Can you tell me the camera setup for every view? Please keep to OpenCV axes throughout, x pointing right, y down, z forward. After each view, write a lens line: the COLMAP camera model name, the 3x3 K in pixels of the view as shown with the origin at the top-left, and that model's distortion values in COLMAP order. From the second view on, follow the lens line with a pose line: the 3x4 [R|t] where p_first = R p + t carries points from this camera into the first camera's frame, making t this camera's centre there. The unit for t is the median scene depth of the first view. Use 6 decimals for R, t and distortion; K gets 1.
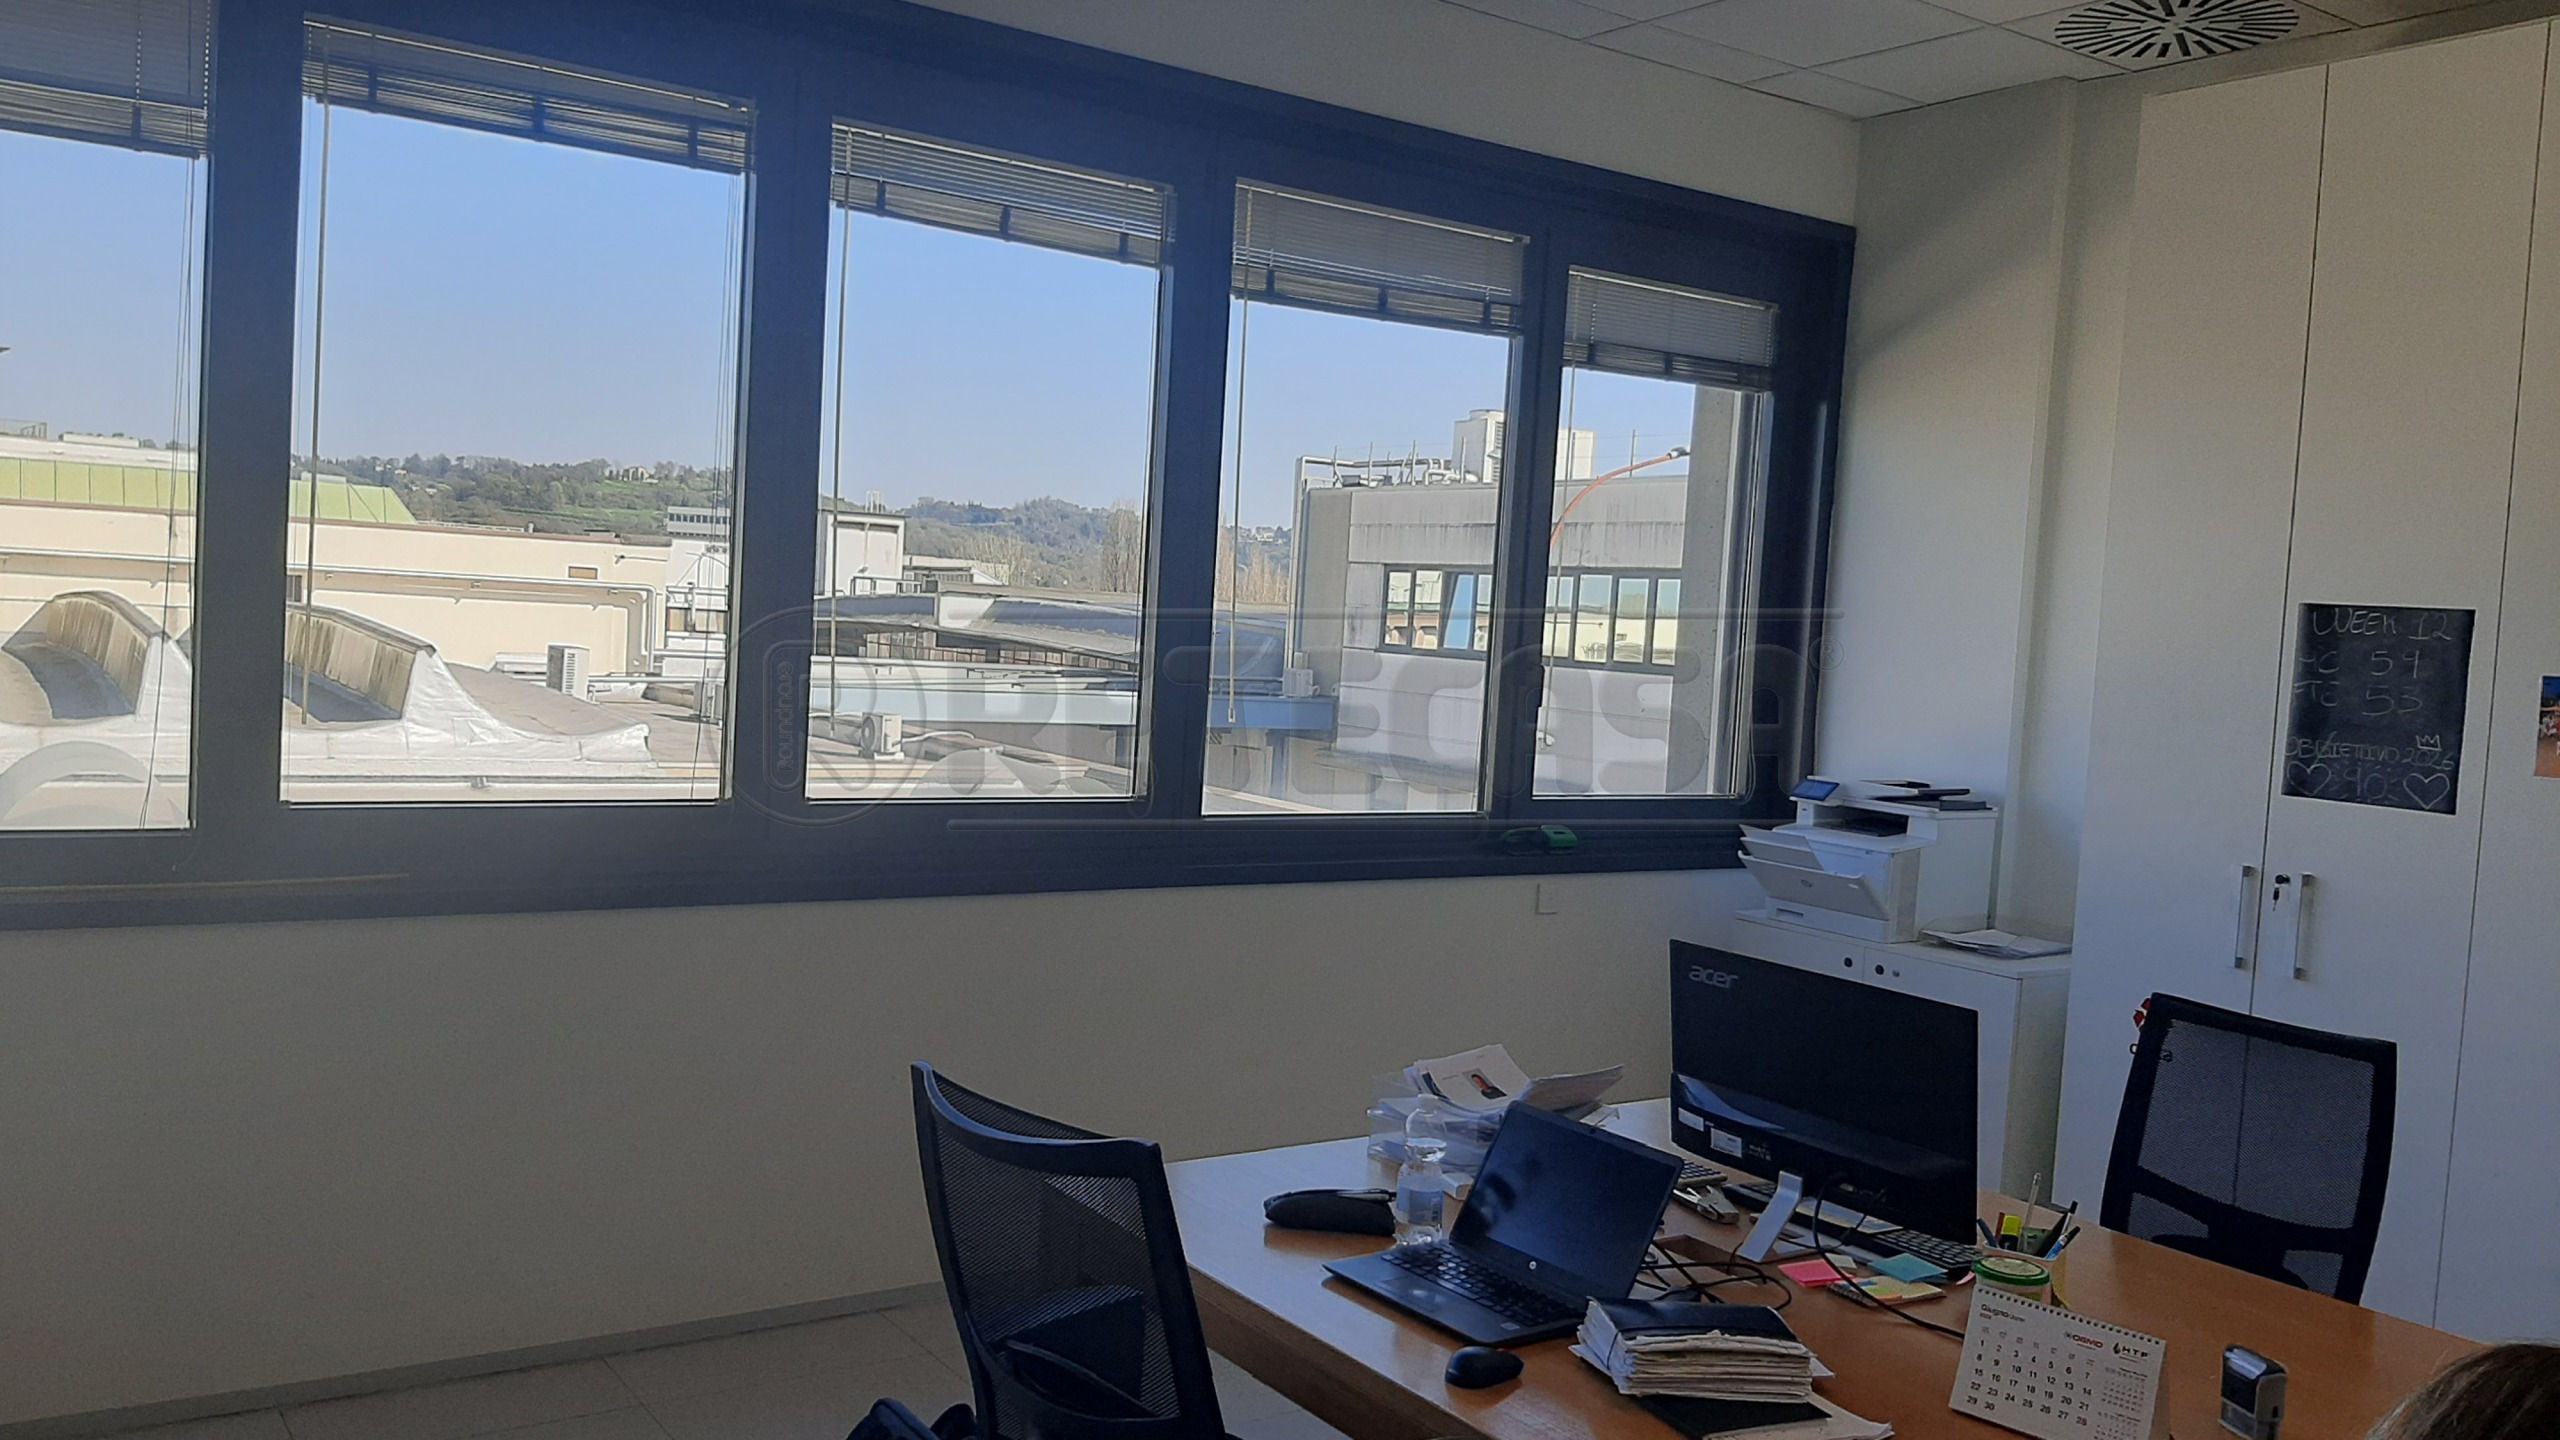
lens RADIAL K [[2090.0, 0, 1276.3], [0, 2090.0, 732.2], [0, 0, 1]] dist [0.097044, -0.169459]
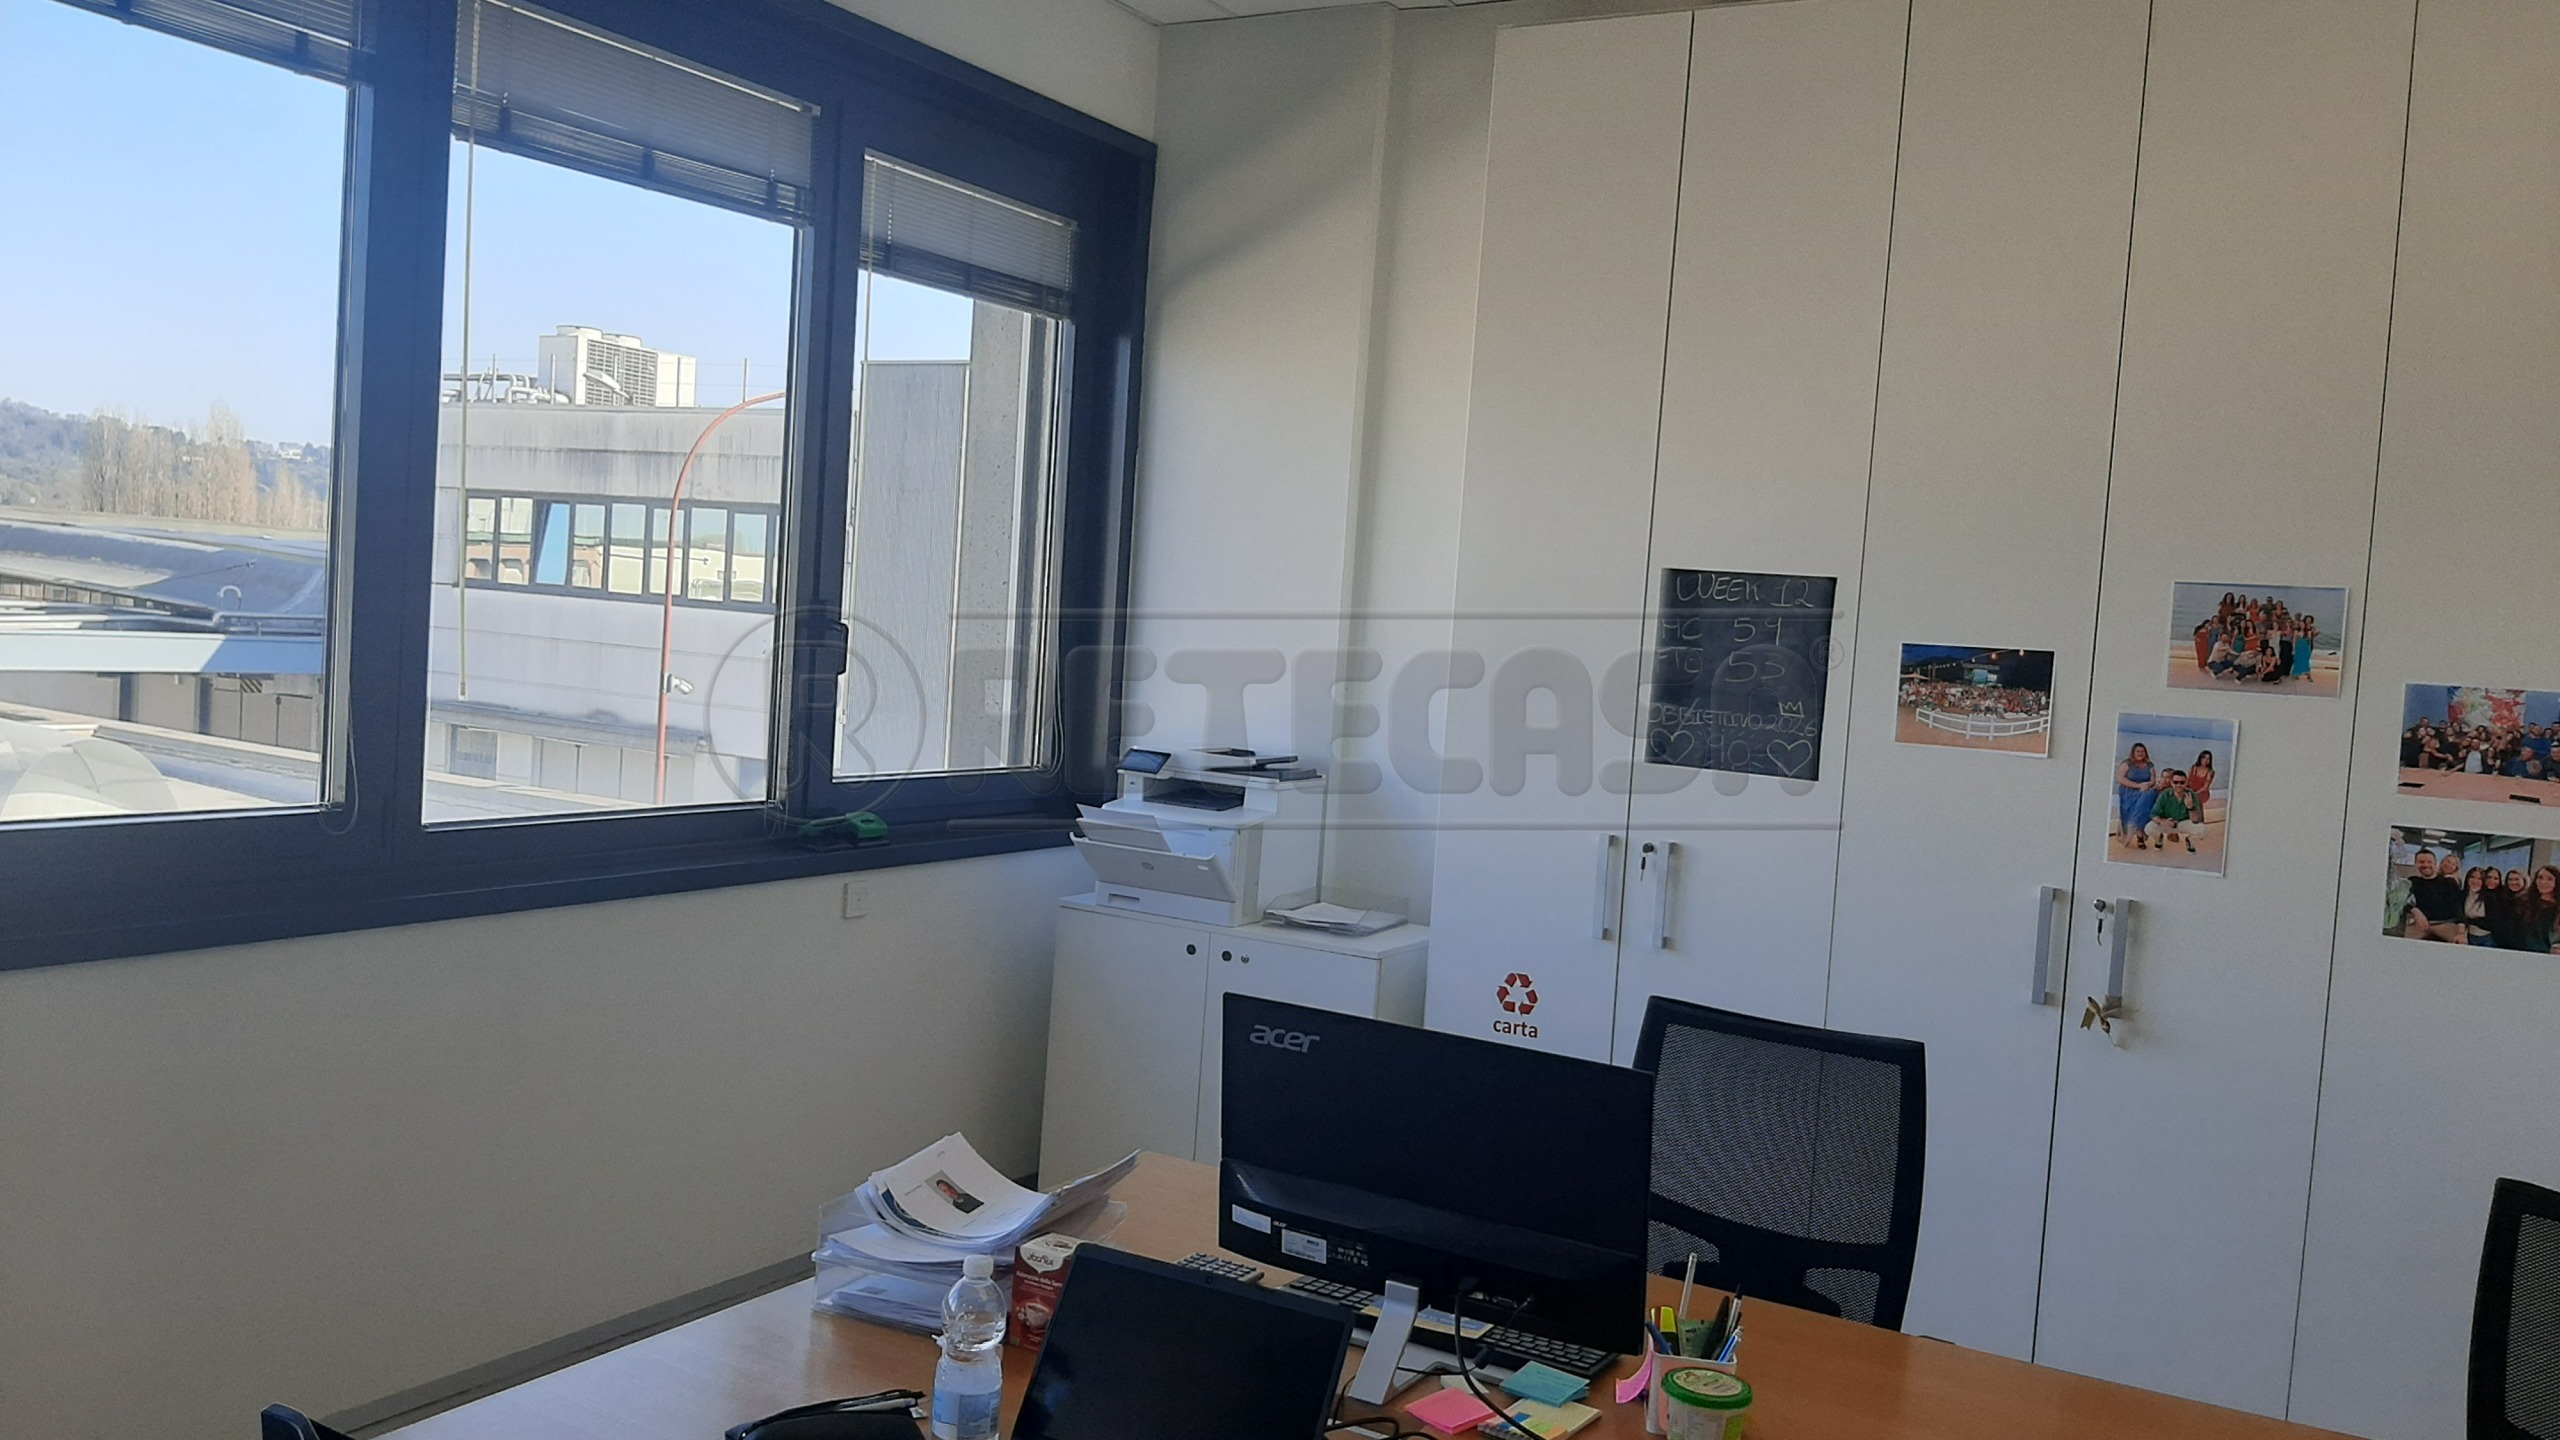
lens RADIAL K [[2090.0, 0, 1350.6], [0, 2090.0, 730.3], [0, 0, 1]] dist [0.097044, -0.169459]
pose [[0.898788, -0.020872, 0.437887, -0.068287], [0.008522, 0.999509, 0.030149, -0.014361], [-0.438301, -0.023366, 0.898524, 0.168174]]
